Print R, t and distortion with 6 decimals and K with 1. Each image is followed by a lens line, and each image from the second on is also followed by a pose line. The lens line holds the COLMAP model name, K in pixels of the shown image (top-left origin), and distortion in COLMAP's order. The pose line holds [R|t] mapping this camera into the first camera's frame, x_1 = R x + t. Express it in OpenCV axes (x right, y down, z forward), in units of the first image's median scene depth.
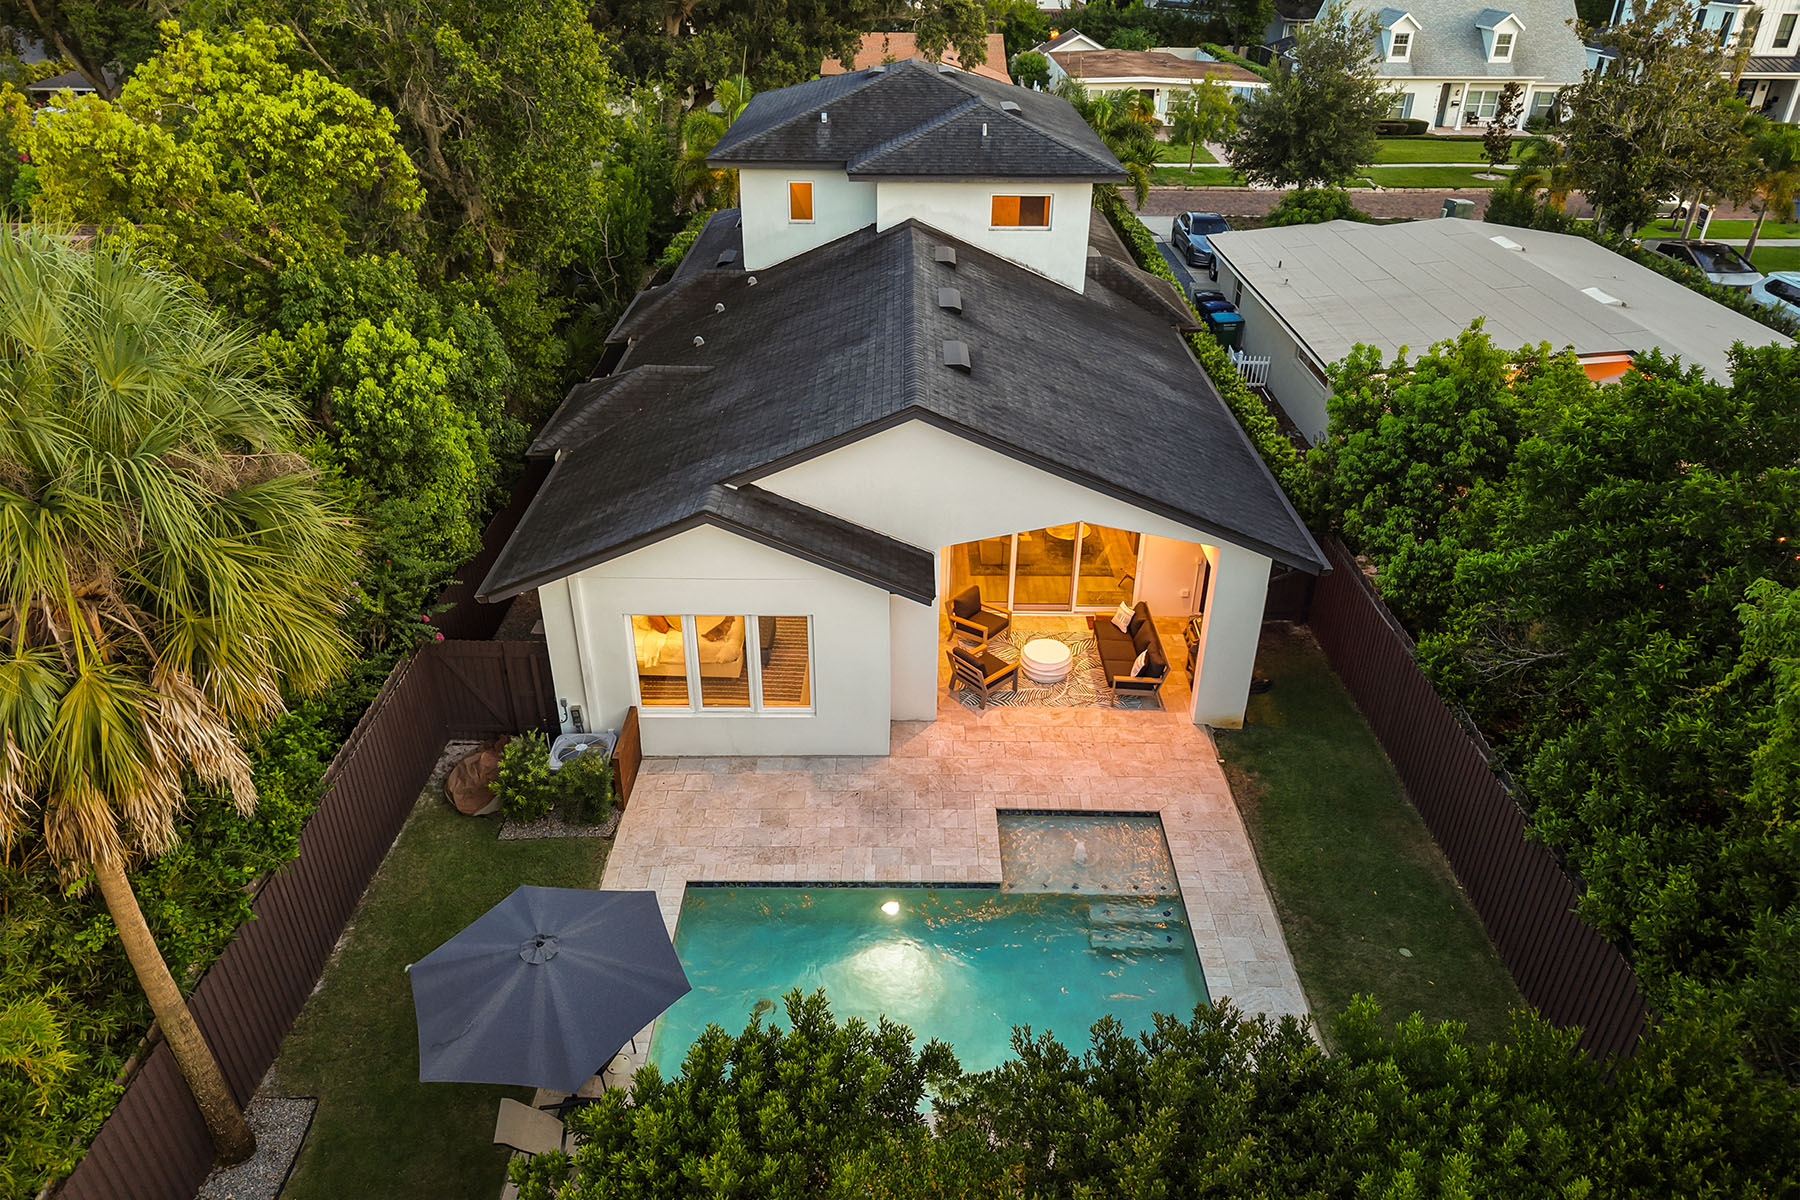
lens RADIAL K [[1226.8, 0, 907.3], [0, 1226.8, 596.3], [0, 0, 1]] dist [0.082259, -0.128669]
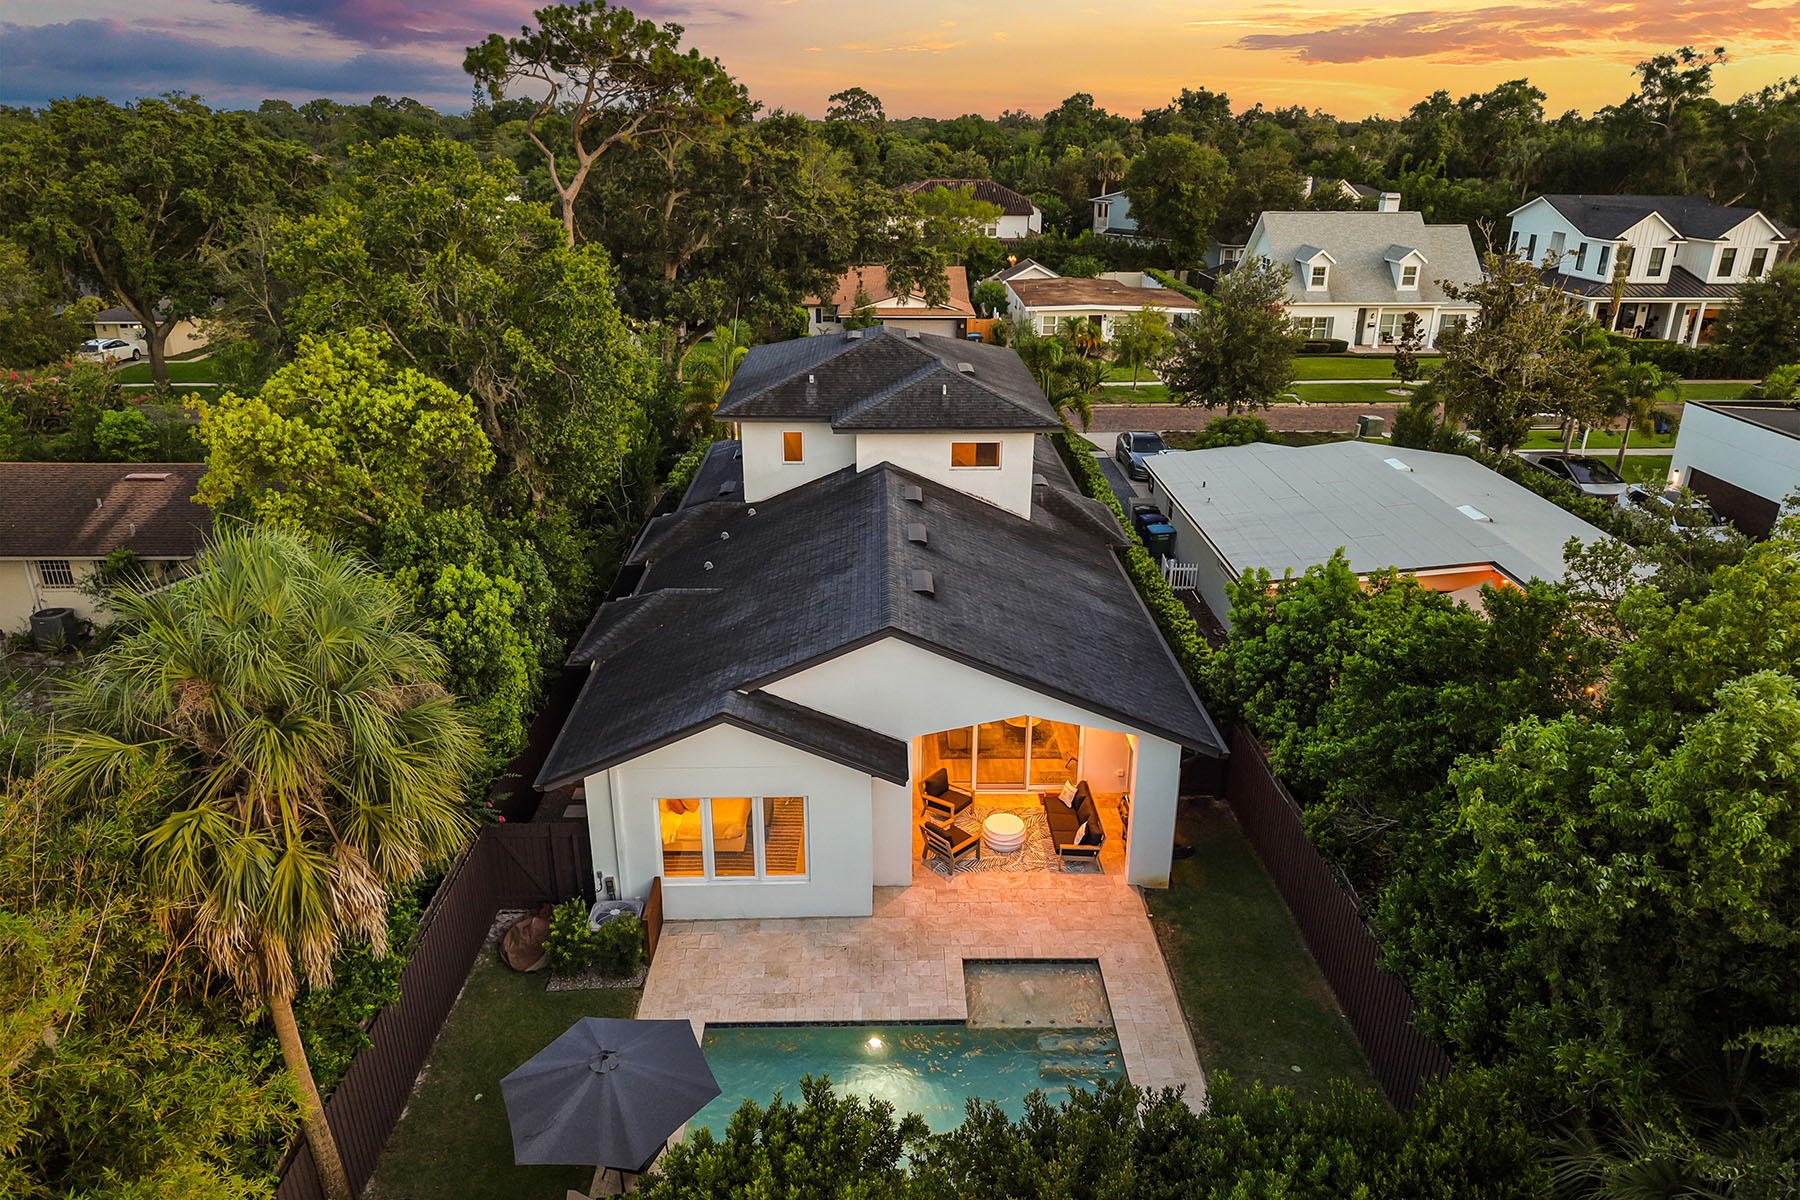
lens RADIAL K [[1226.8, 0, 907.3], [0, 1226.8, 596.3], [0, 0, 1]] dist [0.082259, -0.128669]
pose [[0.999730, -0.012638, 0.019494, -0.000090], [0.015343, 0.989241, -0.145488, -0.001573], [-0.017445, 0.145747, 0.989168, -0.224276]]
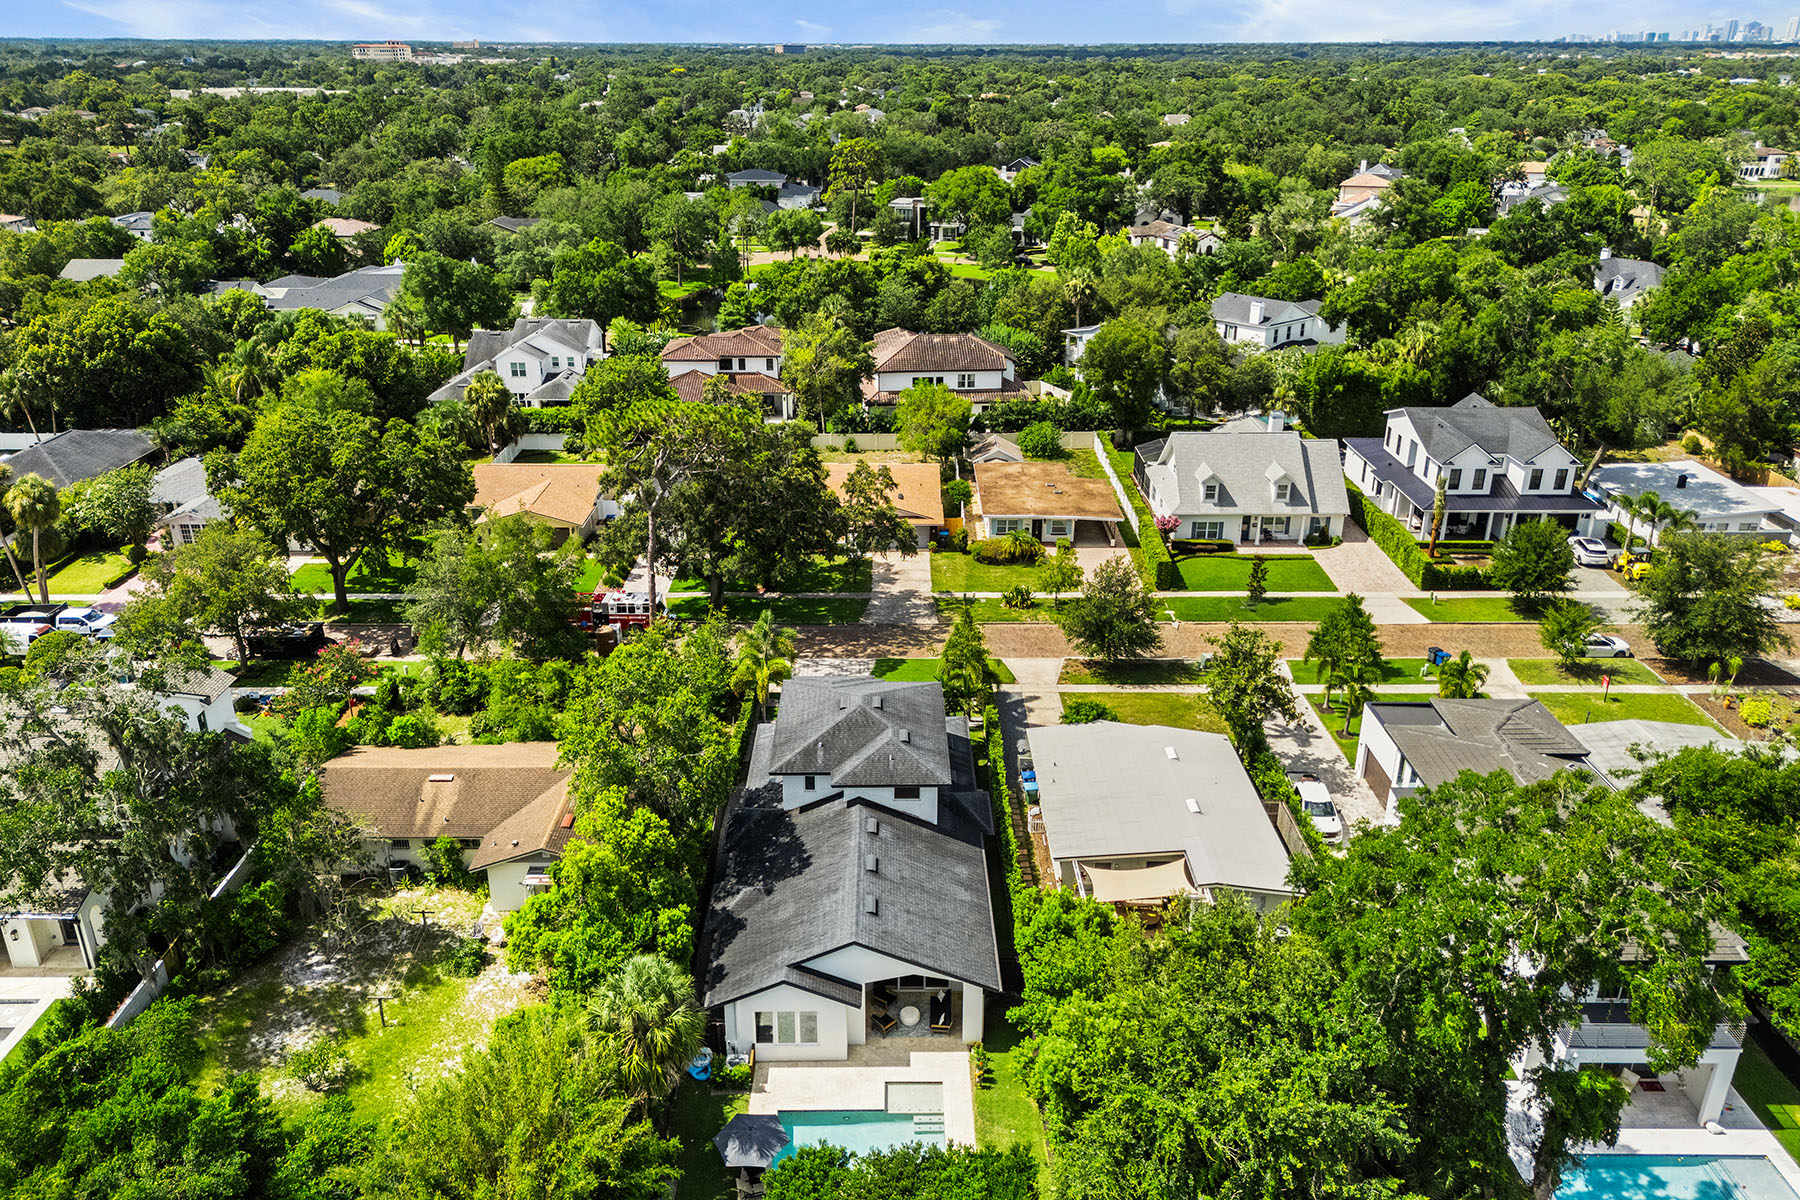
lens RADIAL K [[1363.9, 0, 901.2], [0, 1363.9, 598.1], [0, 0, 1]] dist [0.084018, -0.103155]
pose [[0.999892, -0.013117, 0.006666, 0.097598], [0.013817, 0.992818, -0.118835, -0.516506], [-0.005059, 0.118914, 0.992892, -2.113130]]
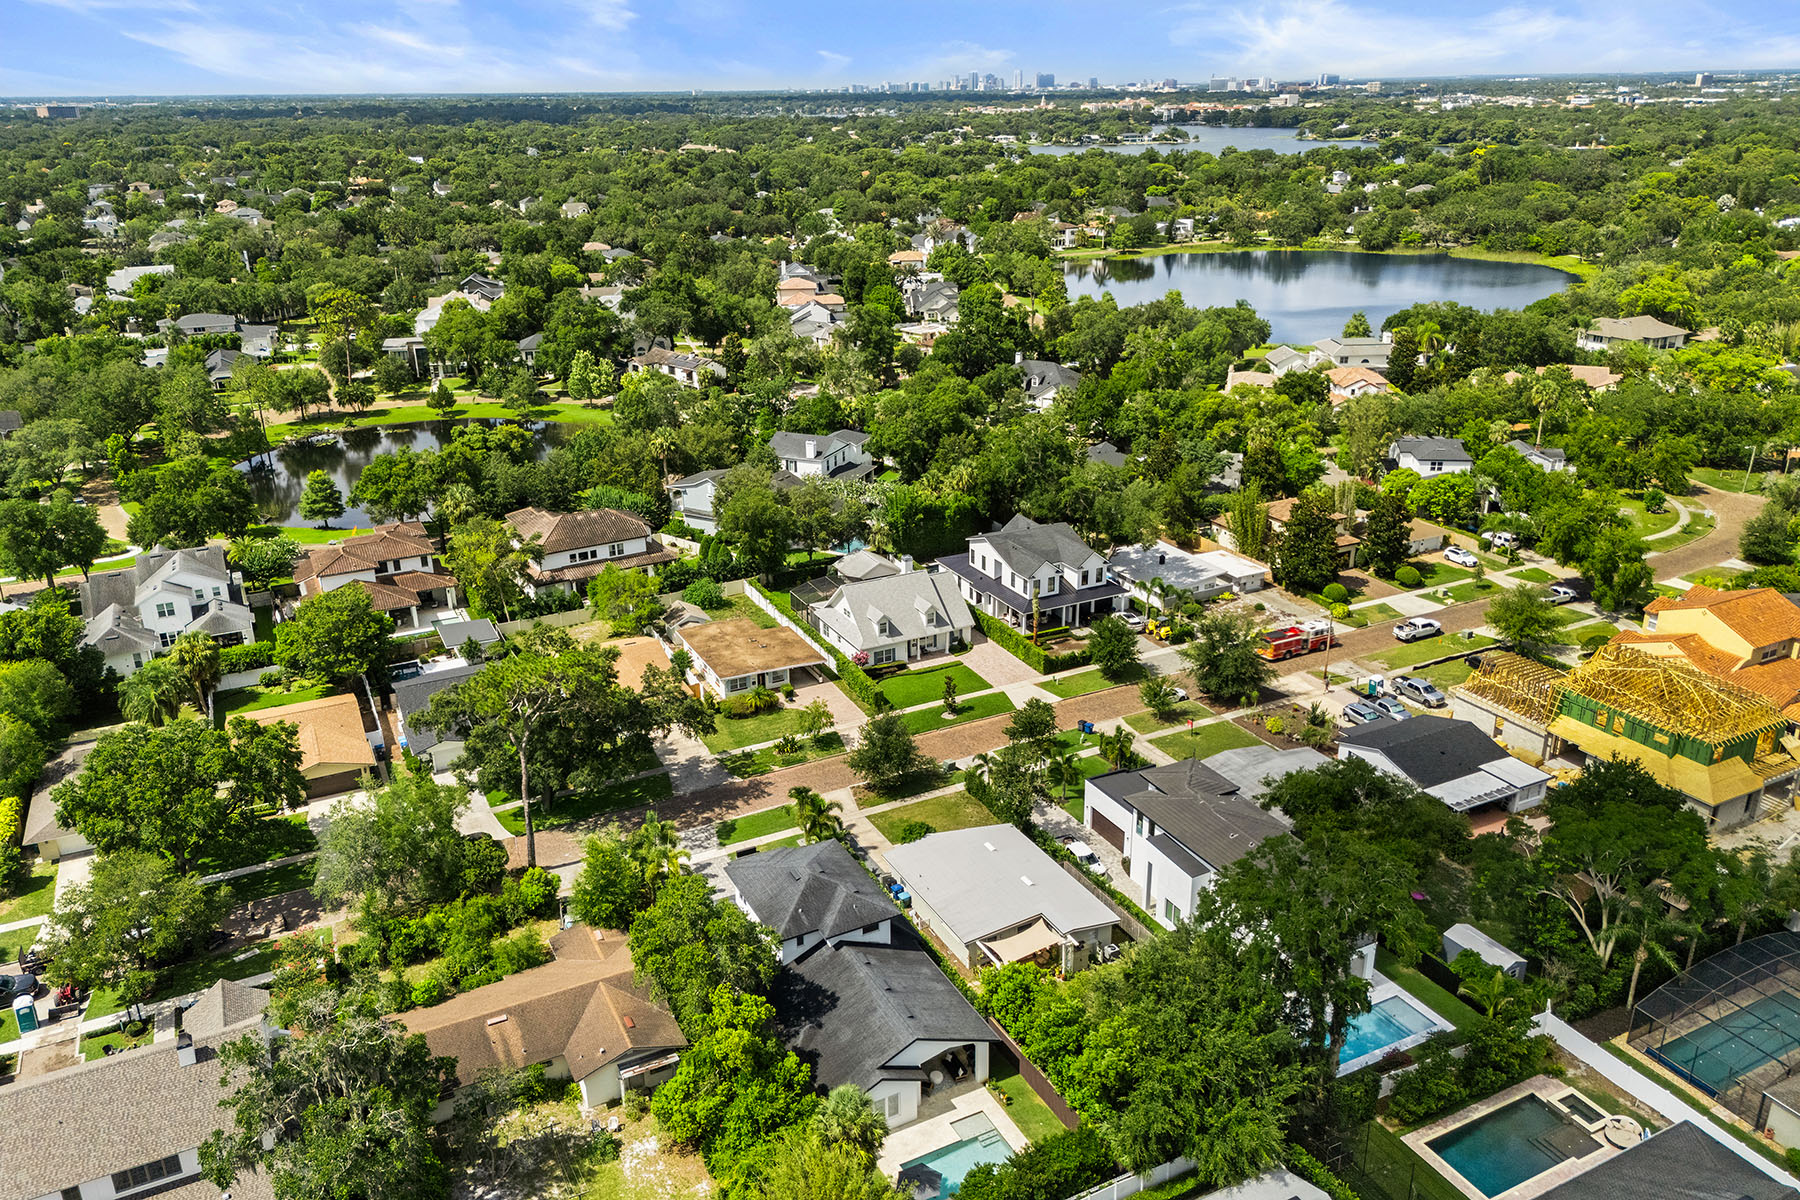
lens RADIAL K [[1363.9, 0, 901.2], [0, 1363.9, 598.1], [0, 0, 1]] dist [0.084018, -0.103155]
pose [[0.884042, -0.192370, 0.425985, -1.735819], [0.246771, 0.966101, -0.075841, -1.219707], [-0.396955, 0.172168, 0.901546, -3.391990]]
